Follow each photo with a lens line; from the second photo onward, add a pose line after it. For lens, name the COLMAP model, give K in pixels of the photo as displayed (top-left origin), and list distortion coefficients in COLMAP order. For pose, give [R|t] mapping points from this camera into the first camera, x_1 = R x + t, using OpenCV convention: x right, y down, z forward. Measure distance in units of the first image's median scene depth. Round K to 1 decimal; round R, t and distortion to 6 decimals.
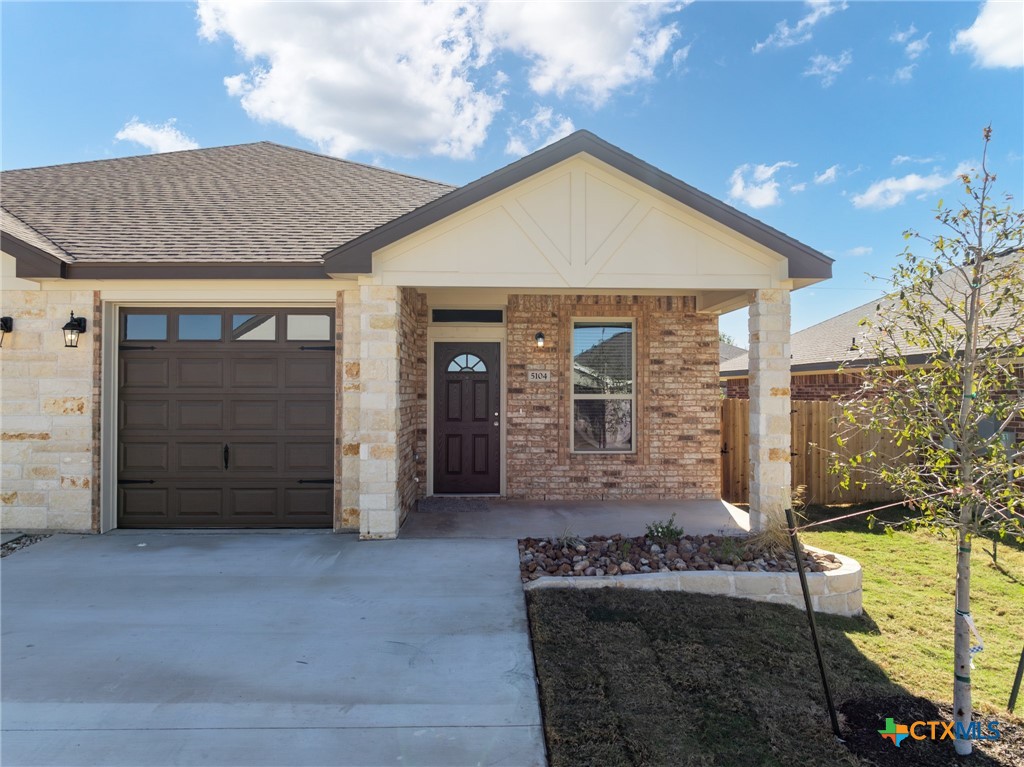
lens RADIAL K [[723.7, 0, 512.0], [0, 723.7, 383.5], [0, 0, 1]] dist [-0.027373, 0.006209]
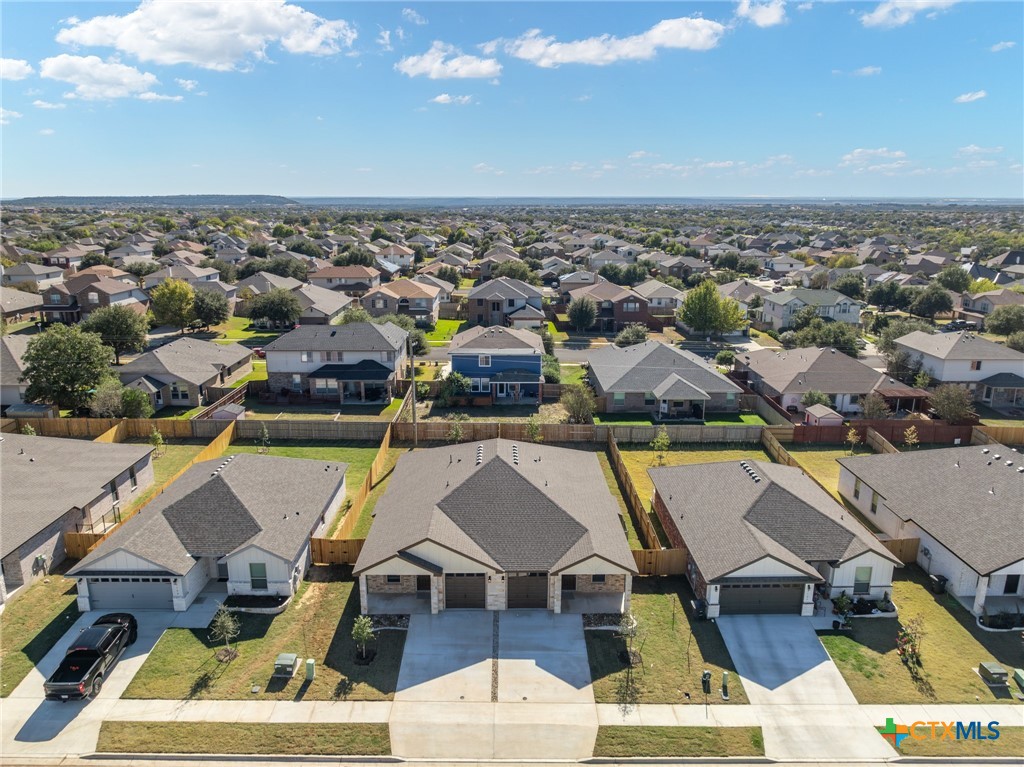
lens RADIAL K [[723.7, 0, 512.0], [0, 723.7, 383.5], [0, 0, 1]] dist [-0.027373, 0.006209]
pose [[0.999594, 0.007111, -0.027584, -0.307377], [0.000461, 0.964180, 0.265249, -2.346529], [0.028482, -0.265154, 0.963785, -3.103650]]
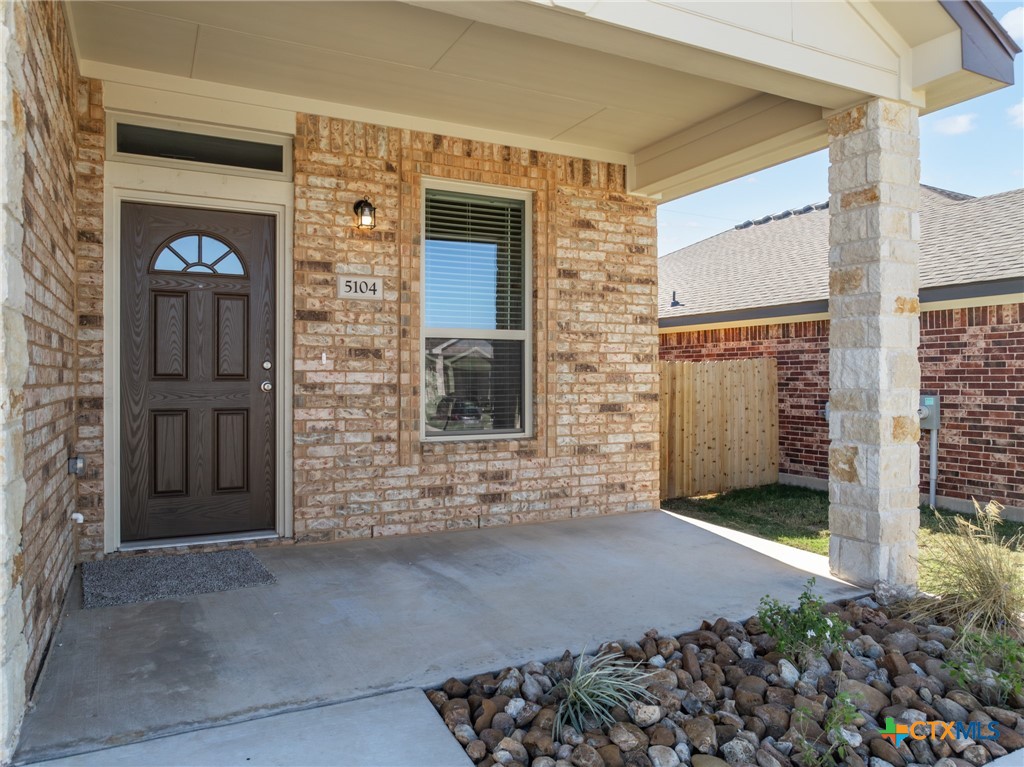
lens RADIAL K [[723.7, 0, 512.0], [0, 723.7, 383.5], [0, 0, 1]] dist [-0.027373, 0.006209]
pose [[0.907986, -0.003957, 0.418983, -0.075387], [-0.004172, 0.999820, 0.018484, 0.045443], [-0.418981, -0.018531, 0.907806, 0.507564]]
